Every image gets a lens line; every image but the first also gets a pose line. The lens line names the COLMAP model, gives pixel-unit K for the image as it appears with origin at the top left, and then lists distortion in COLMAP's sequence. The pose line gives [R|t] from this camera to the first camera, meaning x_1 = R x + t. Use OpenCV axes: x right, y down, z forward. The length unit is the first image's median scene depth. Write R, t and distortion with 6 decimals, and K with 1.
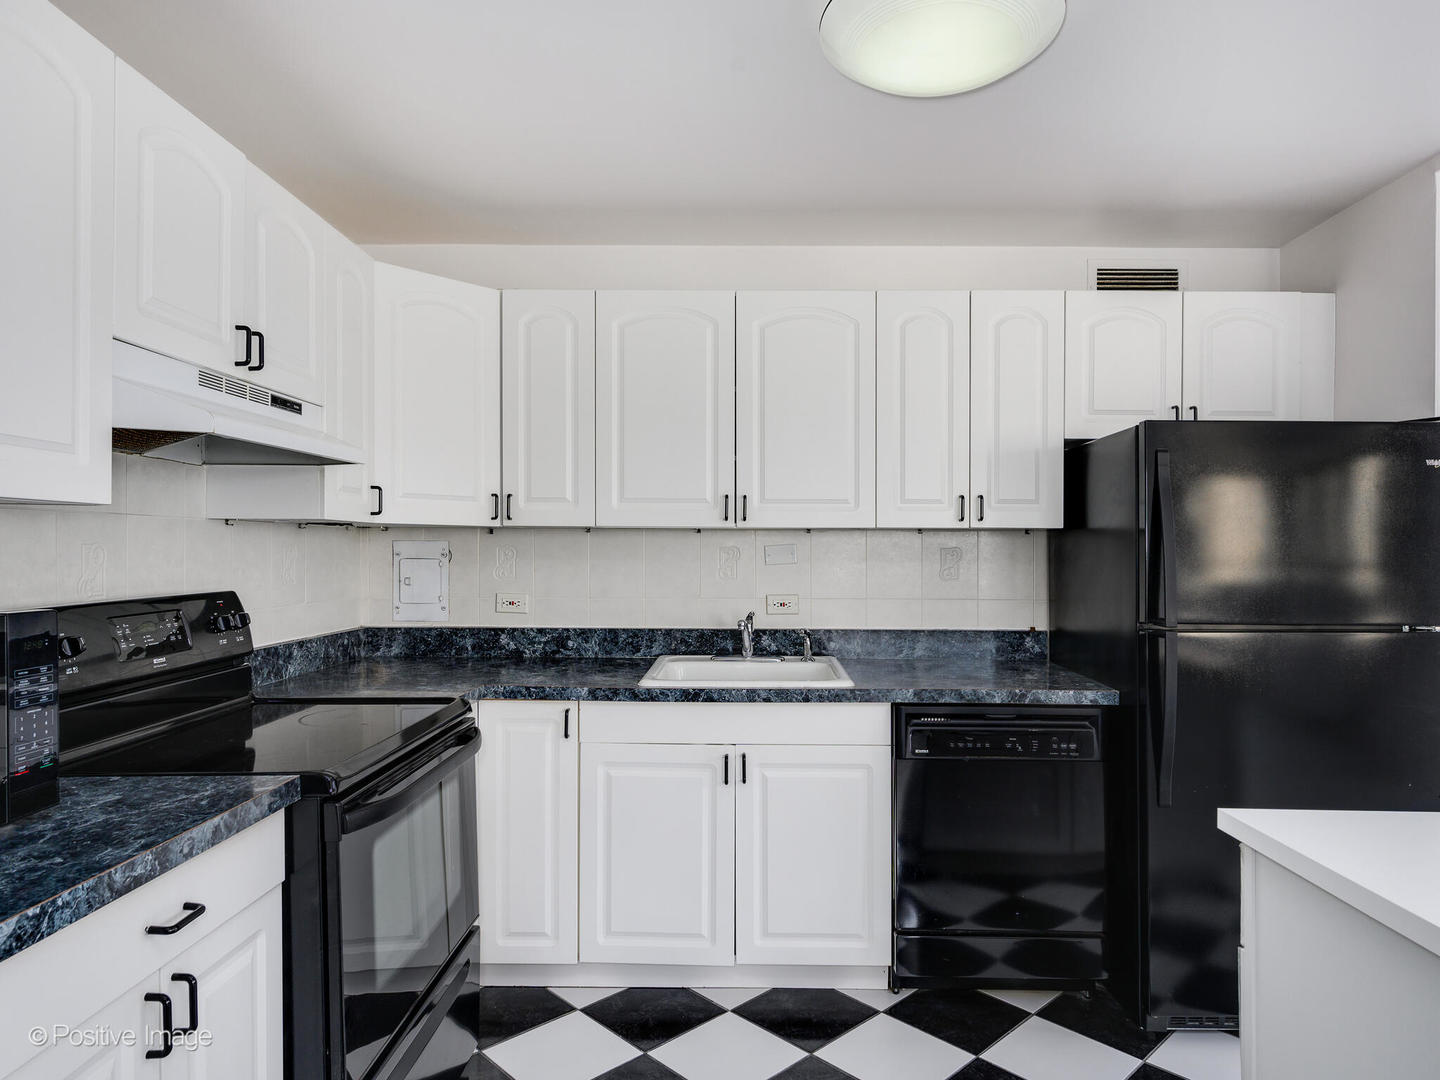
lens RADIAL K [[922.9, 0, 725.8], [0, 922.9, 542.7], [0, 0, 1]] dist [-0.008332, 0.004263]
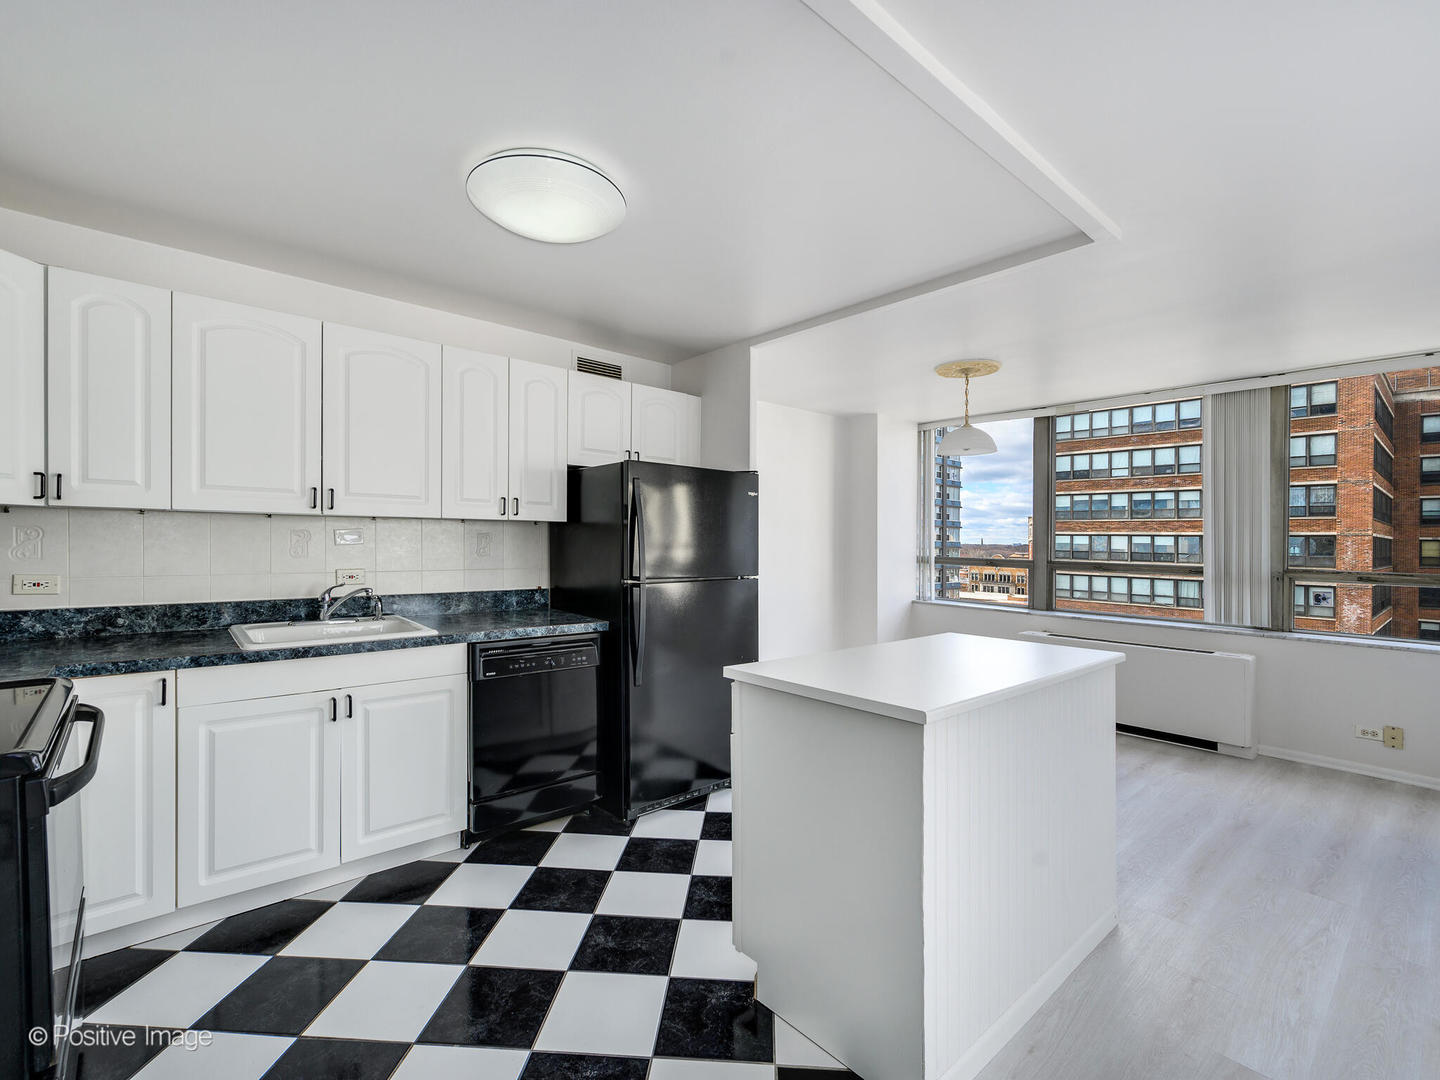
lens RADIAL K [[657.5, 0, 712.0], [0, 657.5, 535.5], [0, 0, 1]] dist [-0.002290, 0.002977]
pose [[0.747770, 0.009810, 0.663885, -0.197338], [-0.016027, 0.999866, 0.003278, -0.000014], [-0.663764, -0.013091, 0.747828, 0.002214]]
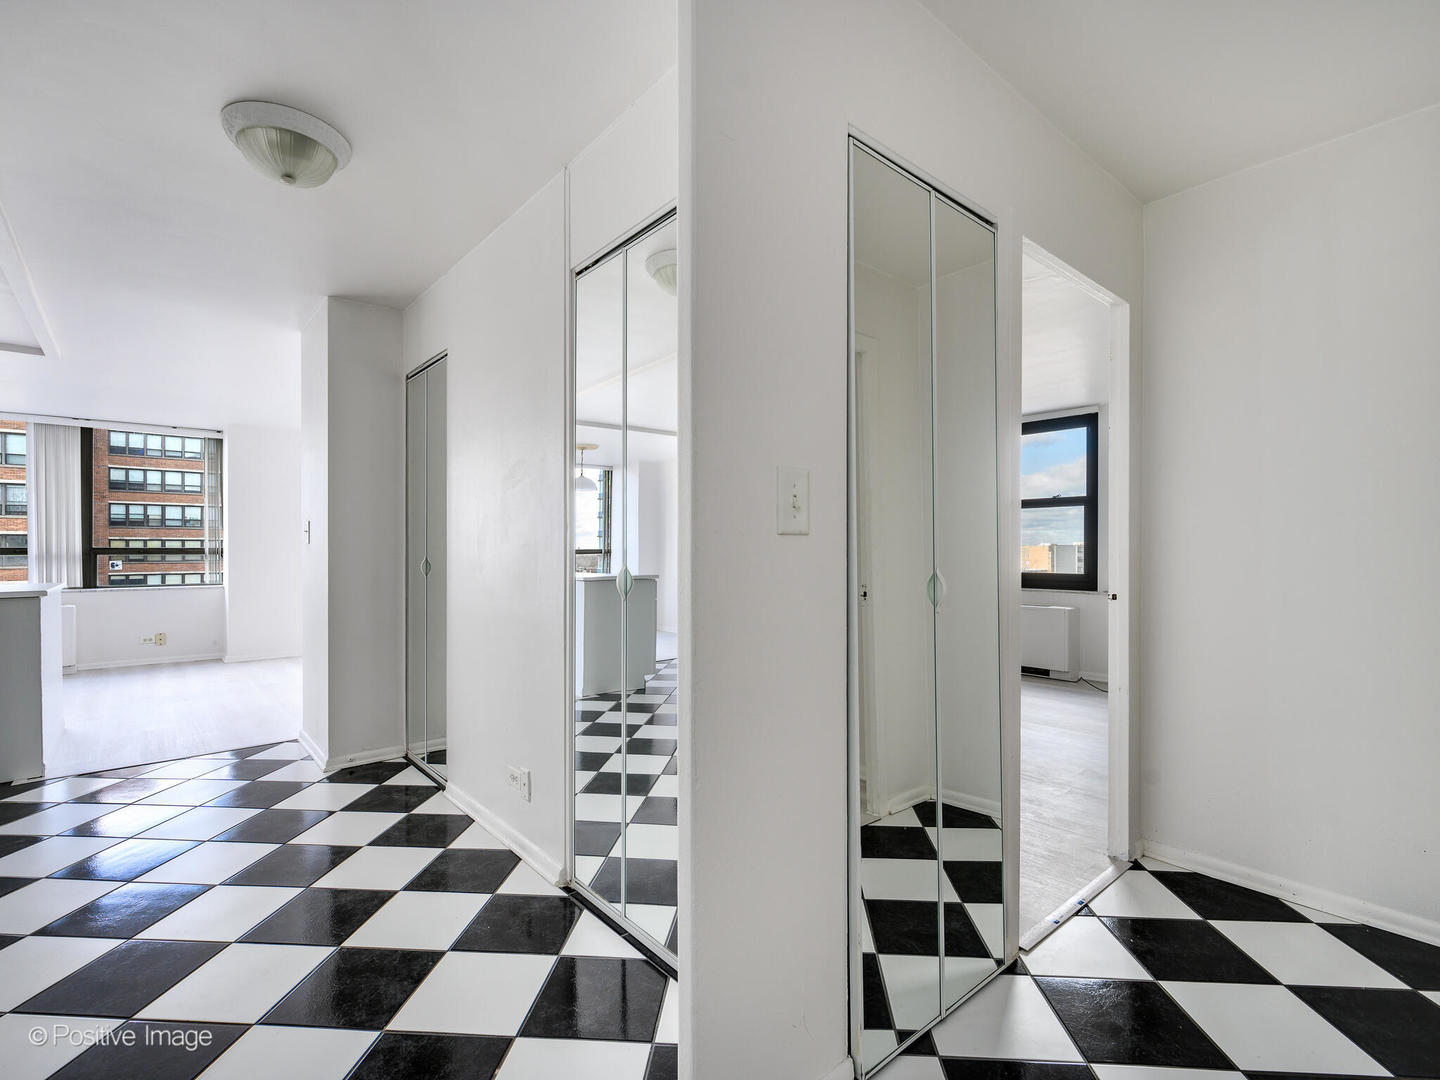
lens RADIAL K [[630.8, 0, 745.6], [0, 630.8, 550.8], [0, 0, 1]] dist [0.000399, -0.000539]
pose [[-0.699589, -0.005777, 0.714522, -1.449664], [-0.008616, 0.999963, -0.000351, 0.053716], [-0.714493, -0.006402, -0.699613, 0.171017]]
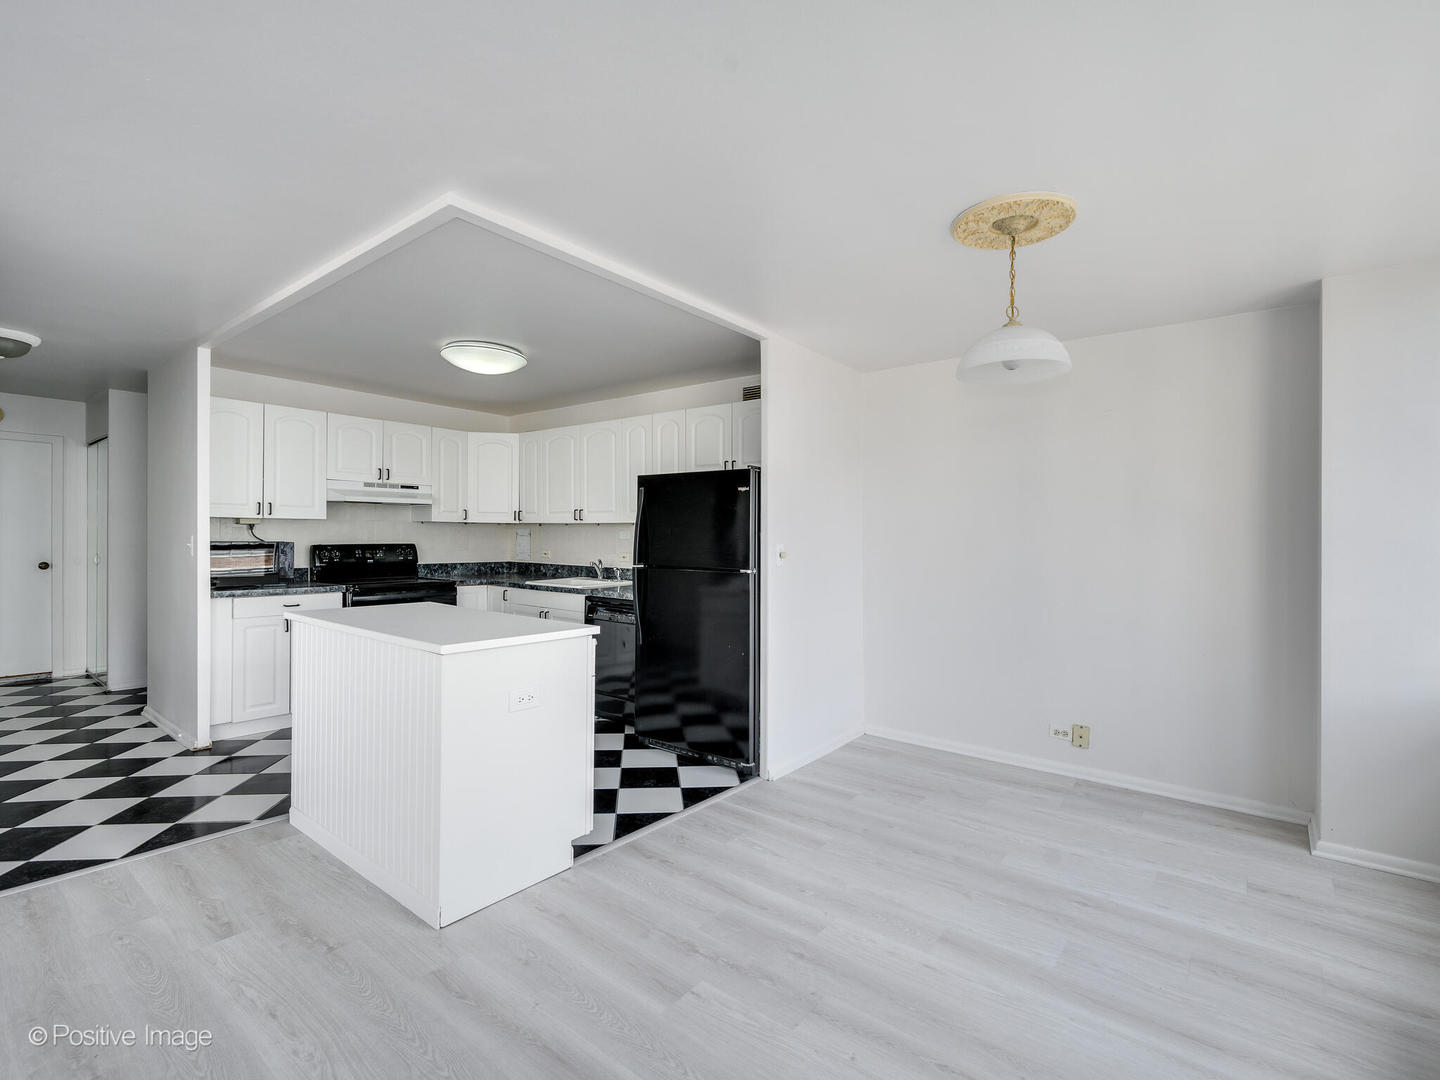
lens RADIAL K [[657.5, 0, 724.9], [0, 657.5, 530.3], [0, 0, 1]] dist [-0.002290, 0.002977]
pose [[0.791726, -0.001800, -0.610873, 1.501301], [-0.001285, 0.999989, -0.004613, 0.011195], [0.610875, 0.004437, 0.791715, -0.153258]]
